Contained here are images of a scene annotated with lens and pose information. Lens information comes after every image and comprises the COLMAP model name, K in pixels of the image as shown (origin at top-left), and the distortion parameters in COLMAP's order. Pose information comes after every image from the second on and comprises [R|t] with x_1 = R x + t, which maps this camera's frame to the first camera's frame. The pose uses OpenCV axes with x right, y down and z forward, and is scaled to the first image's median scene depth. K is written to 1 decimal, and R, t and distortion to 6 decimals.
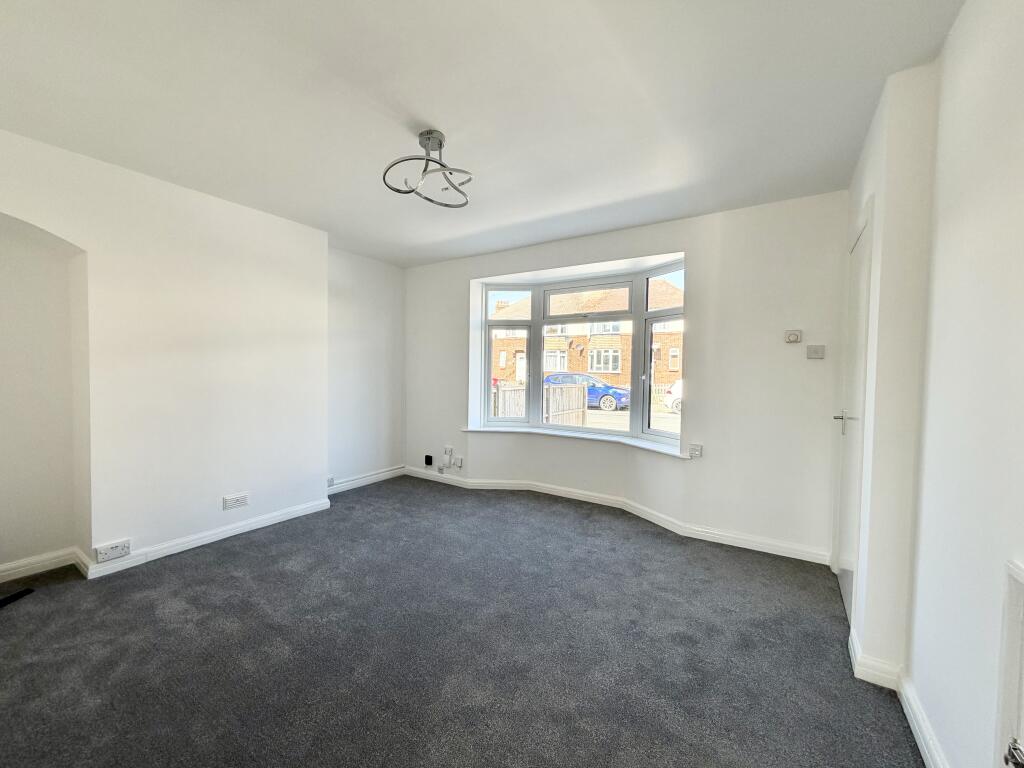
lens RADIAL K [[407.2, 0, 512.6], [0, 407.2, 381.0], [0, 0, 1]] dist [0.001686, -0.000352]
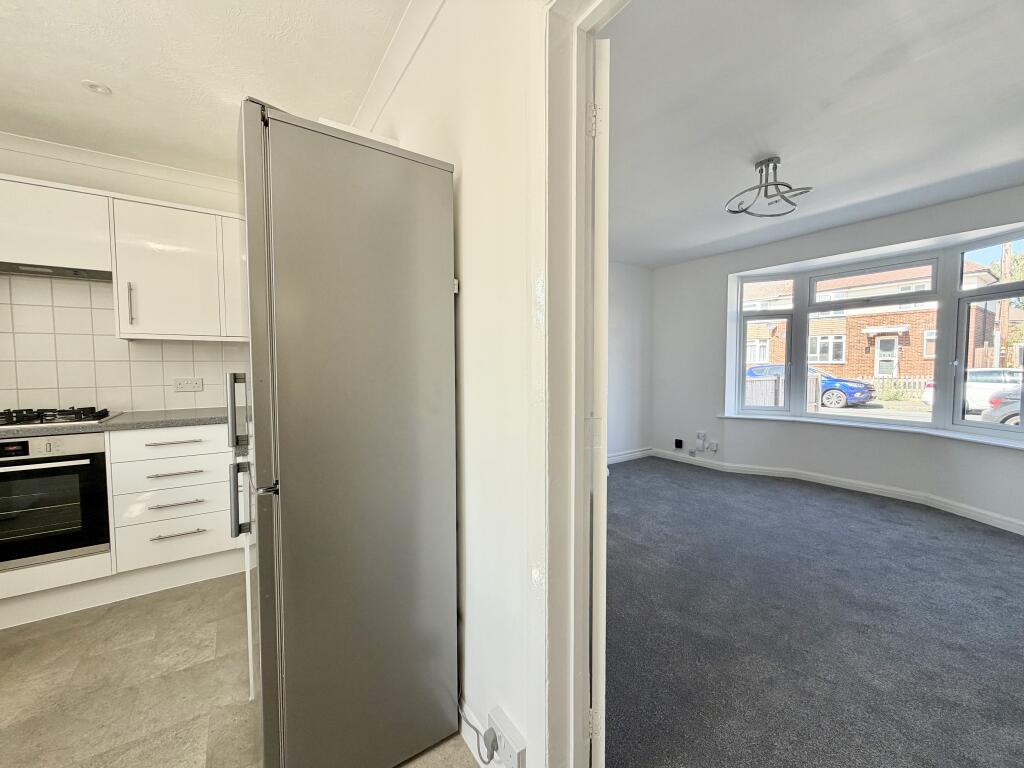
lens RADIAL K [[407.2, 0, 512.5], [0, 407.2, 384.8], [0, 0, 1]] dist [0.001686, -0.000352]
pose [[0.919328, -0.000540, -0.393492, -0.191092], [0.009011, 0.999766, 0.019682, 0.010613], [0.393389, -0.021640, 0.919117, -0.184884]]
